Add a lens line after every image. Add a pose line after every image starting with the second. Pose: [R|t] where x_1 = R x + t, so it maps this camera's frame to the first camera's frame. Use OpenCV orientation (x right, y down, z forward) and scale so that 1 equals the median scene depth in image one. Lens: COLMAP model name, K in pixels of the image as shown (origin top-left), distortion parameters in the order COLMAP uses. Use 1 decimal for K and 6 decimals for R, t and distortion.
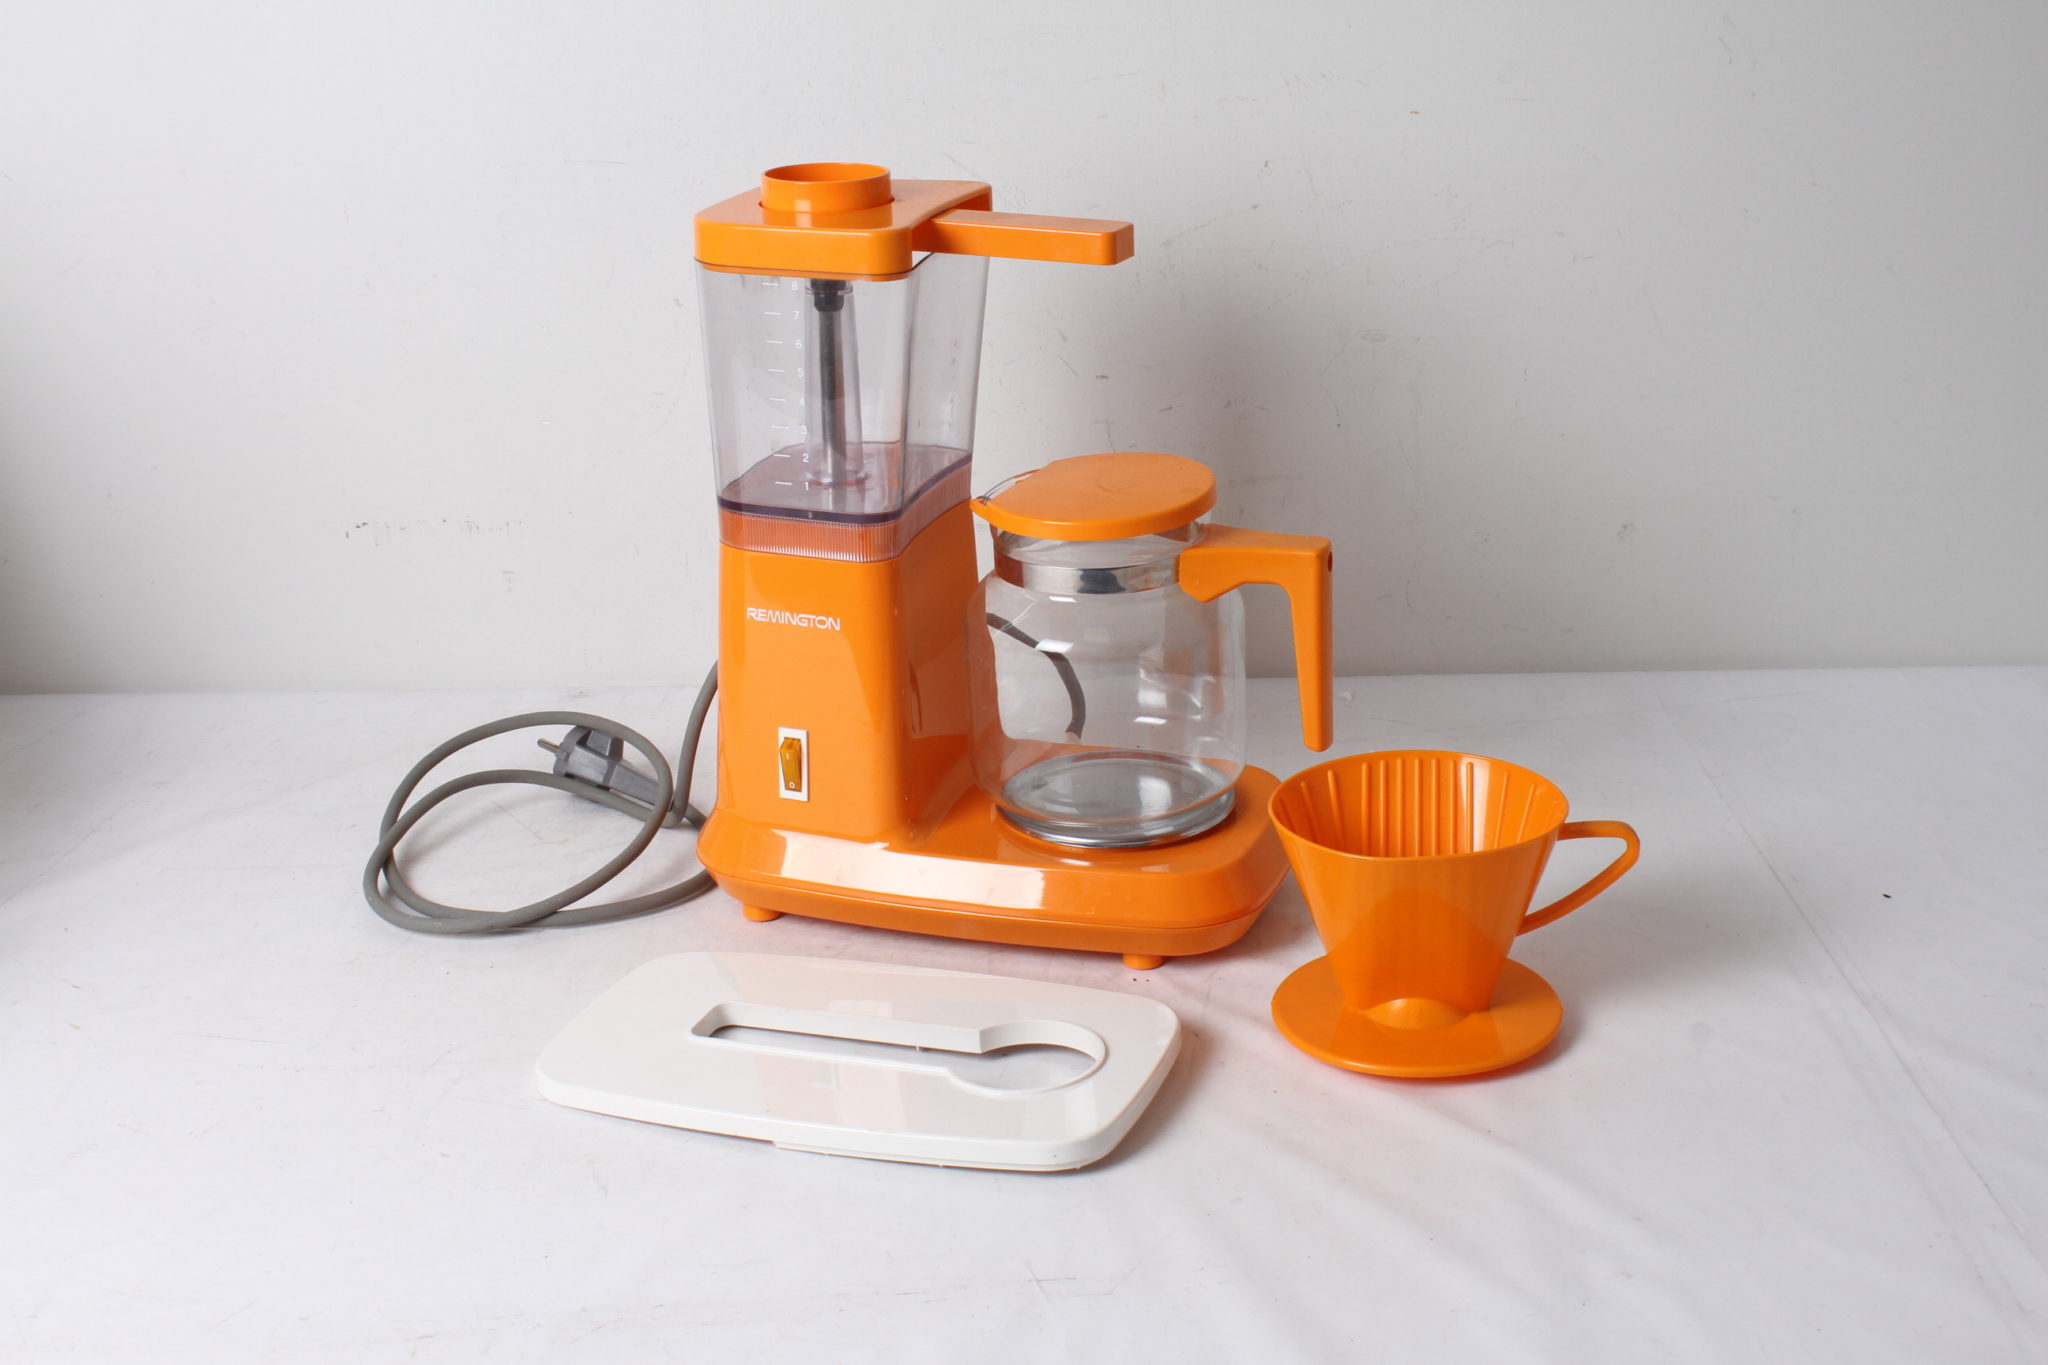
lens RADIAL K [[2449.5, 0, 1039.2], [0, 2449.5, 628.5], [0, 0, 1]] dist [-0.078980, -0.347941]
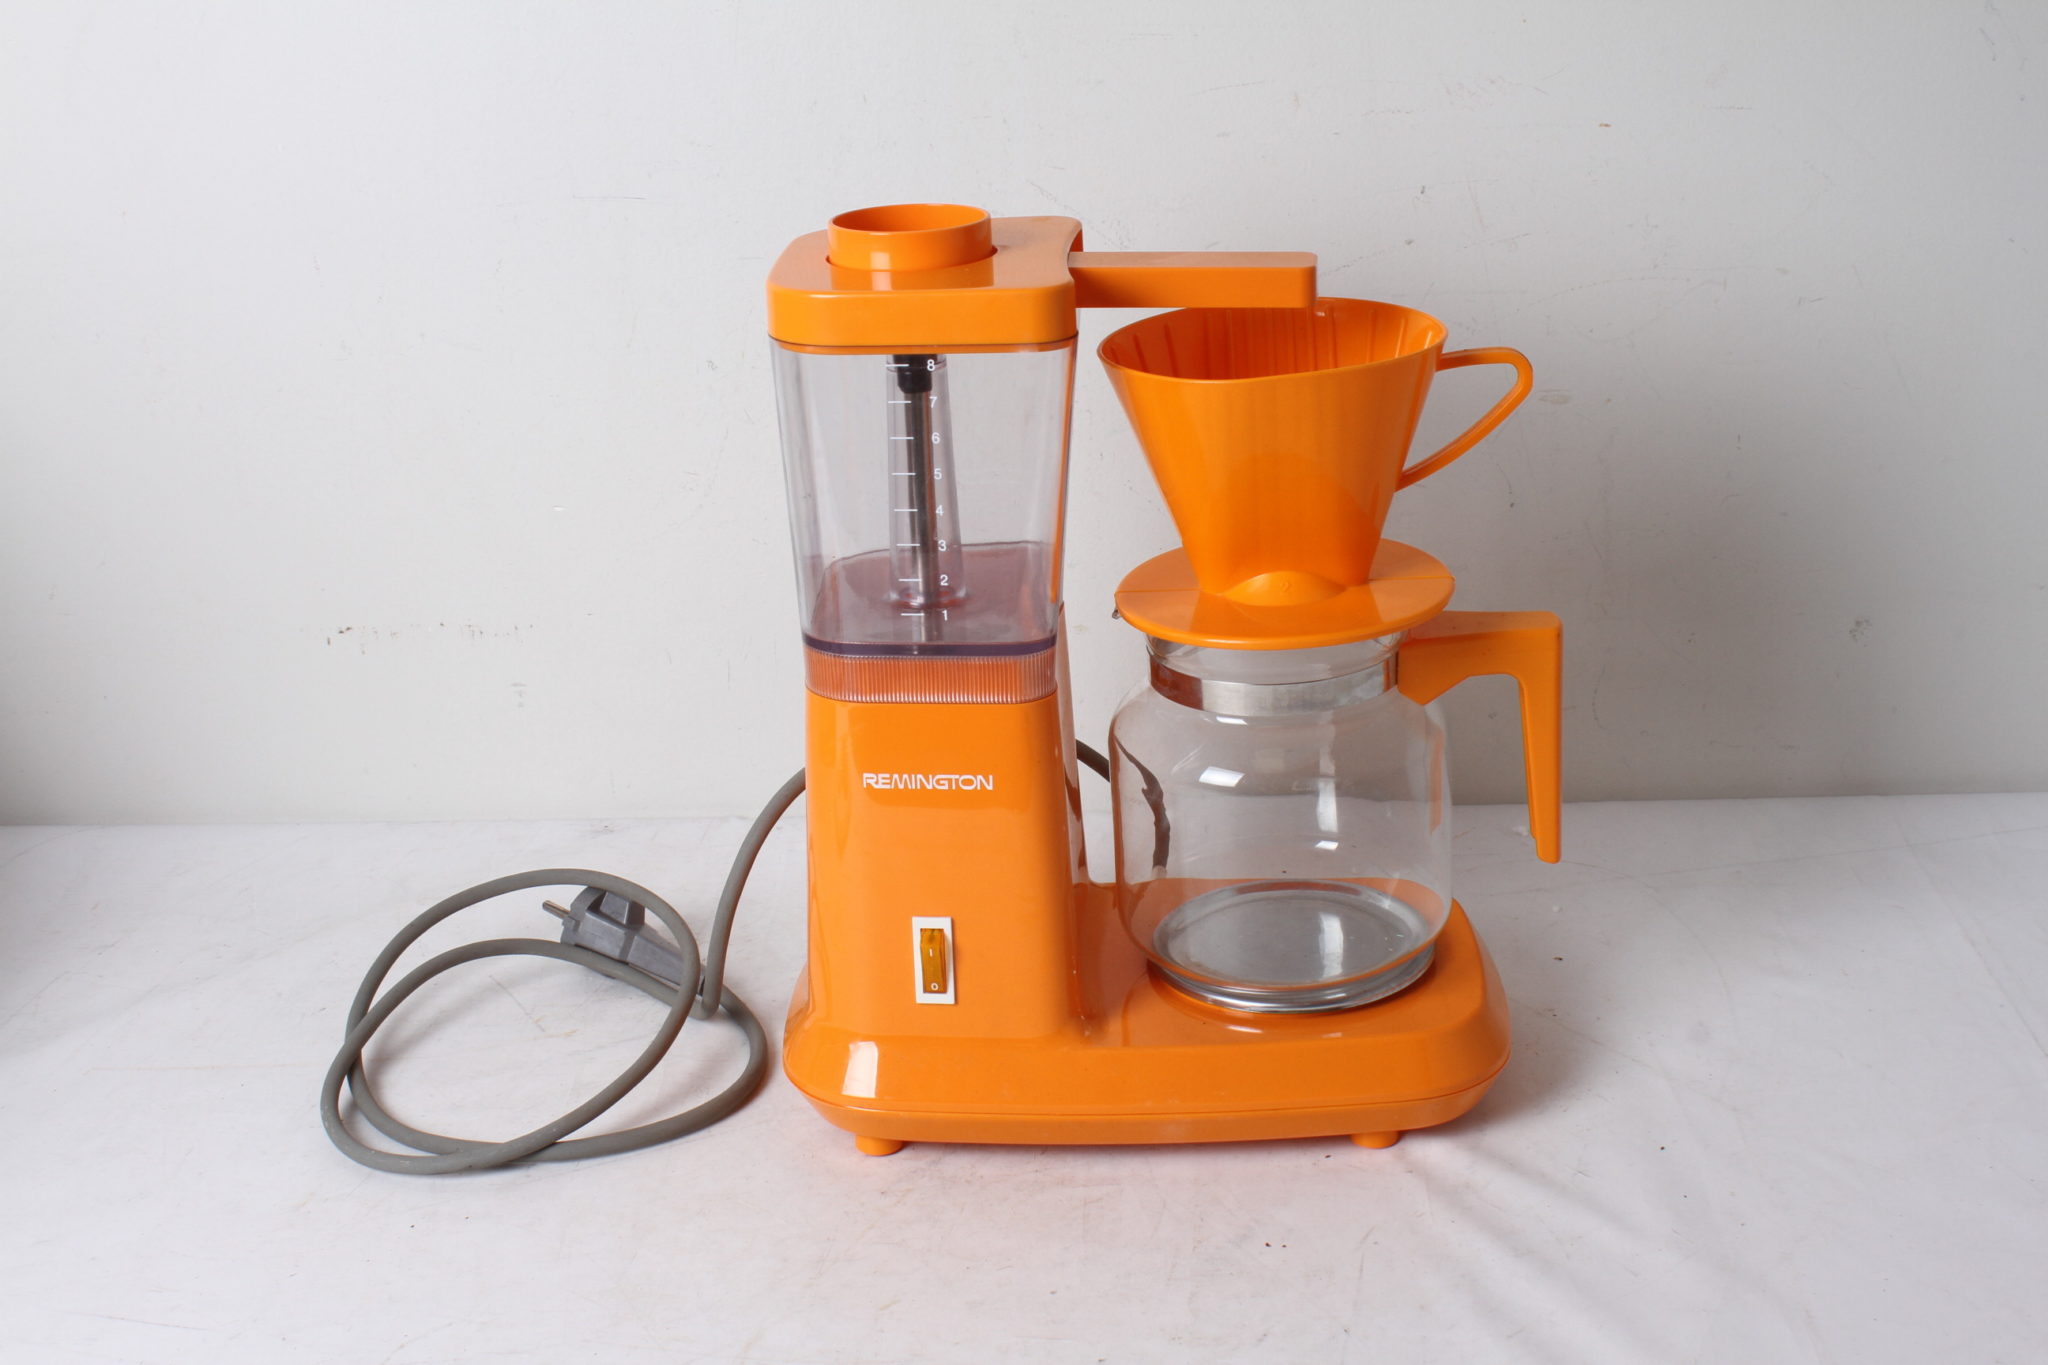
lens RADIAL K [[2663.0, 0, 1023.5], [0, 2663.0, 724.9], [0, 0, 1]] dist [-0.142563, -0.024509]
pose [[0.998756, -0.005892, -0.049517, 0.002147], [0.006973, 0.999741, 0.021681, -0.033593], [0.049376, -0.022000, 0.998538, 0.114192]]
